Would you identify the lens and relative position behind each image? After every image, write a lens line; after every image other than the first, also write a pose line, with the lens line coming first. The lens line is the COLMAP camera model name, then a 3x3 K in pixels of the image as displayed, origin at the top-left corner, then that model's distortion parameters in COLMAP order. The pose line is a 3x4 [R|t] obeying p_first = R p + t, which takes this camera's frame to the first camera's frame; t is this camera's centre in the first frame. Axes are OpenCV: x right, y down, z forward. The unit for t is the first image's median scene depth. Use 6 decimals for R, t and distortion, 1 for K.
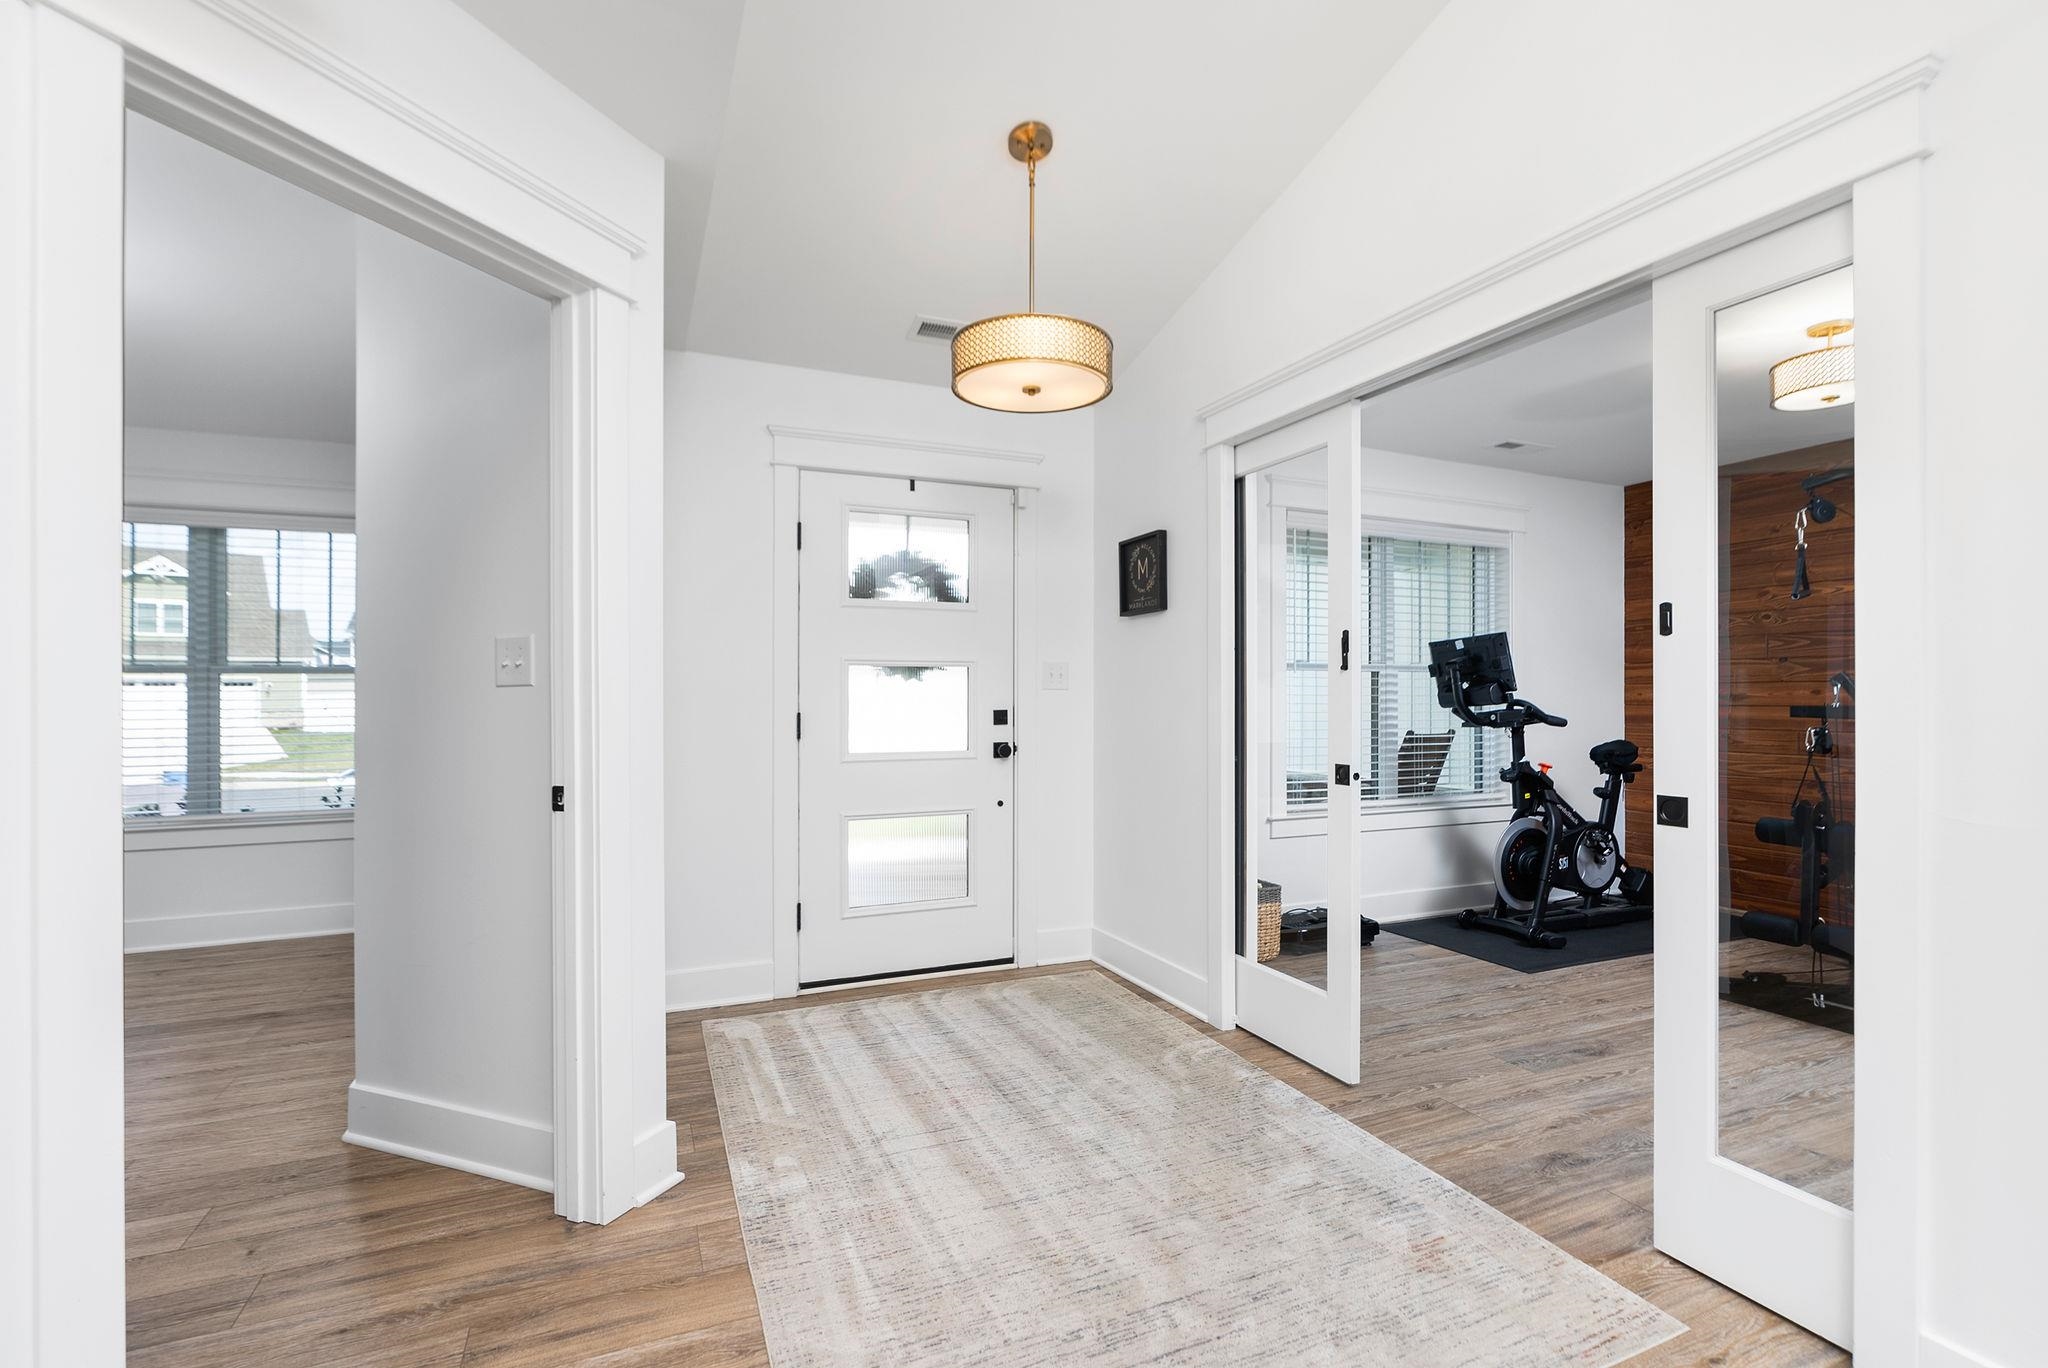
lens RADIAL K [[938.9, 0, 1024.0], [0, 938.9, 684.0], [0, 0, 1]] dist [-0.001191, 0.000197]
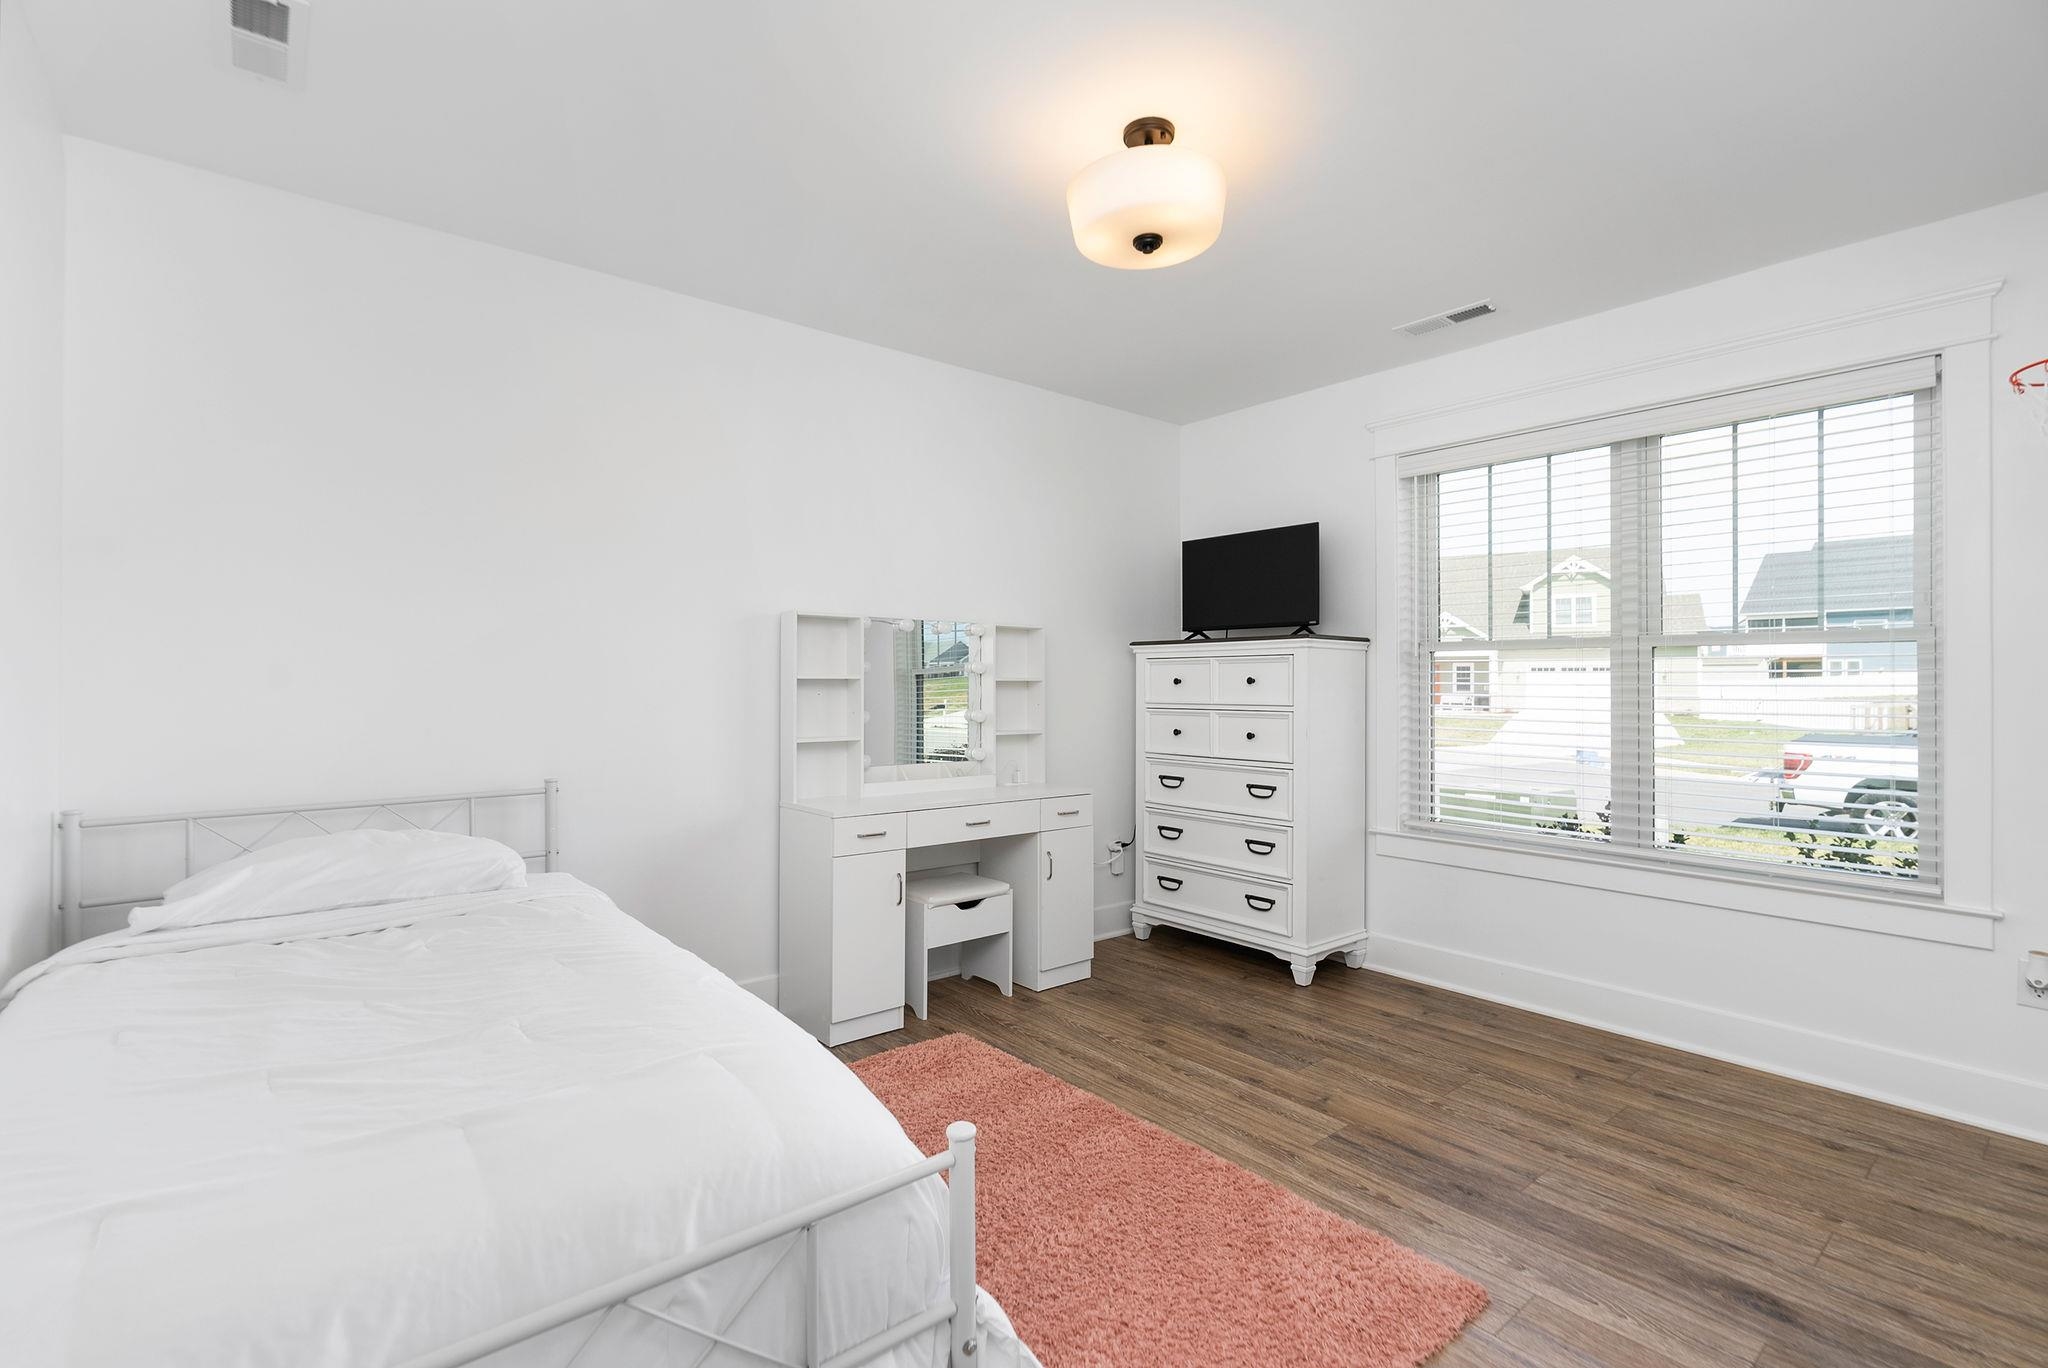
lens RADIAL K [[938.9, 0, 1024.0], [0, 938.9, 684.0], [0, 0, 1]] dist [-0.001191, 0.000197]
pose [[0.292735, 0.002509, -0.956190, -0.325870], [0.011777, 0.999911, 0.006229, 0.003566], [0.956121, -0.013085, 0.292679, 0.349479]]
